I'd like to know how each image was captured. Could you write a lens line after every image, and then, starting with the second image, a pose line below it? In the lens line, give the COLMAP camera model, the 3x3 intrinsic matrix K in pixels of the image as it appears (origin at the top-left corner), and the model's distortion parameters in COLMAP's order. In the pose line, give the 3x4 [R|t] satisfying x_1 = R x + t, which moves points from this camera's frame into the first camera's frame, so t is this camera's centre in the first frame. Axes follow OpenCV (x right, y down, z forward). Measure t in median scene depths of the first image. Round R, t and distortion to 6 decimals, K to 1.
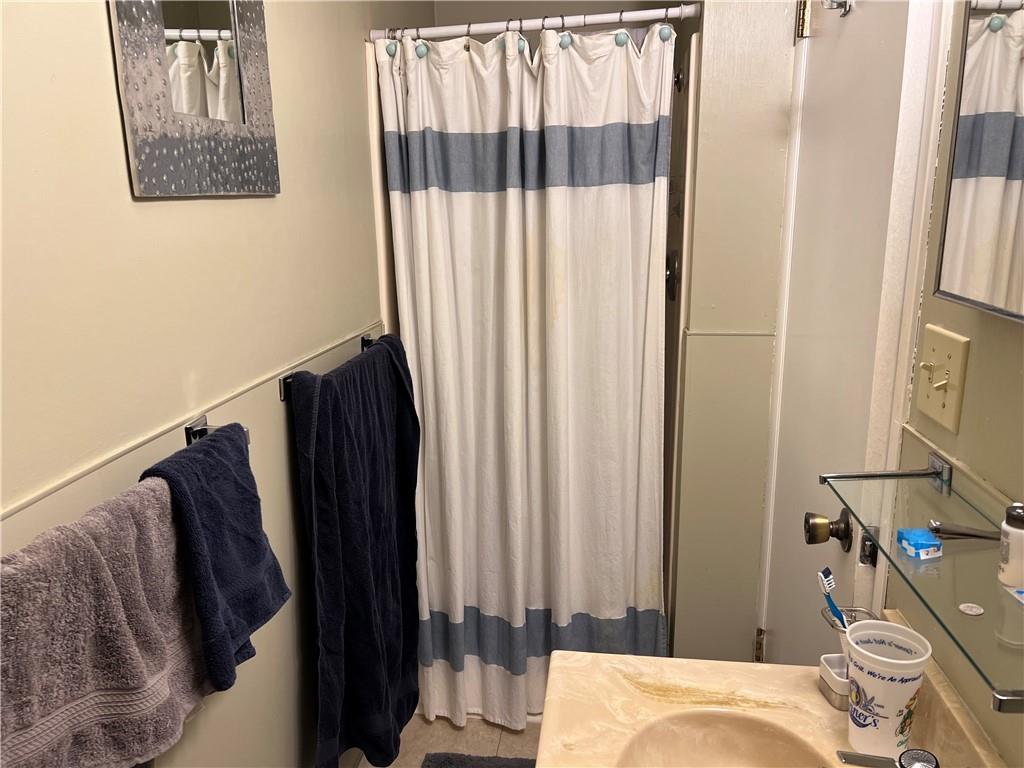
lens RADIAL K [[773.0, 0, 512.0], [0, 773.0, 384.0], [0, 0, 1]] dist [-0.005448, -0.001654]
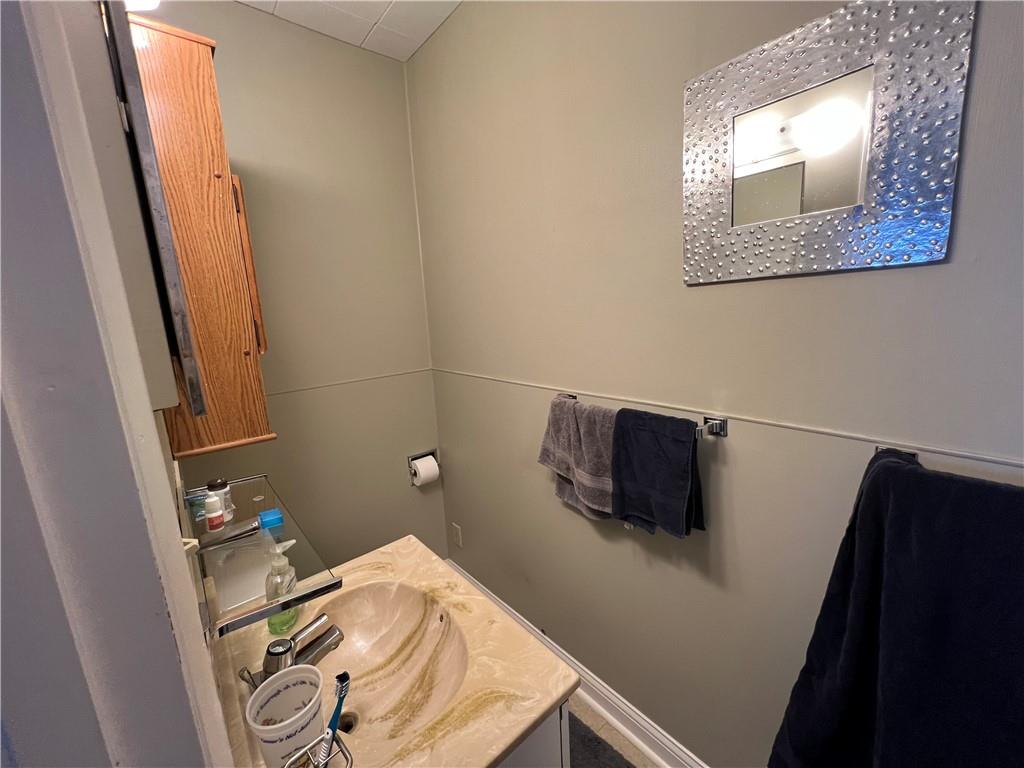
lens RADIAL K [[408.8, 0, 512.0], [0, 408.8, 384.0], [0, 0, 1]] dist [0.000675, 0.000264]
pose [[-0.673191, 0.190901, -0.714402, 0.505246], [-0.101647, 0.933042, 0.345109, -0.284302], [0.732449, 0.304941, -0.608711, 1.226857]]
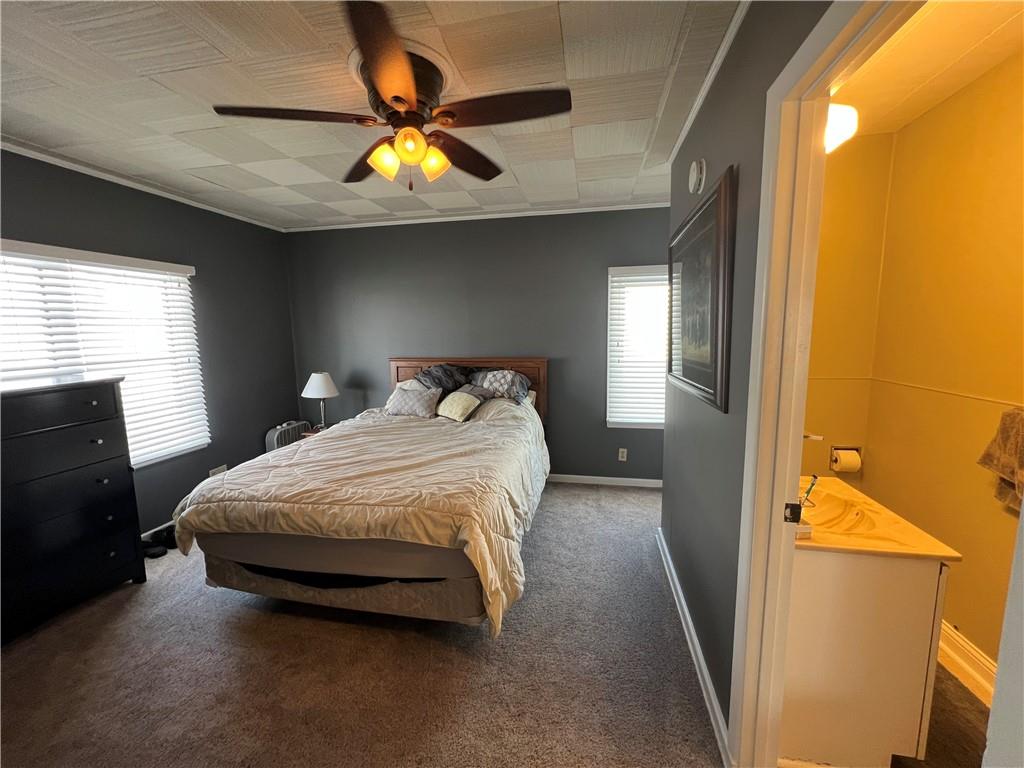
lens RADIAL K [[408.8, 0, 512.0], [0, 408.8, 384.0], [0, 0, 1]] dist [0.000675, 0.000264]
pose [[-0.996731, 0.023073, 0.077421, 1.112610], [0.048677, 0.936369, 0.347625, -0.485223], [-0.064474, 0.350257, -0.934432, 1.935987]]
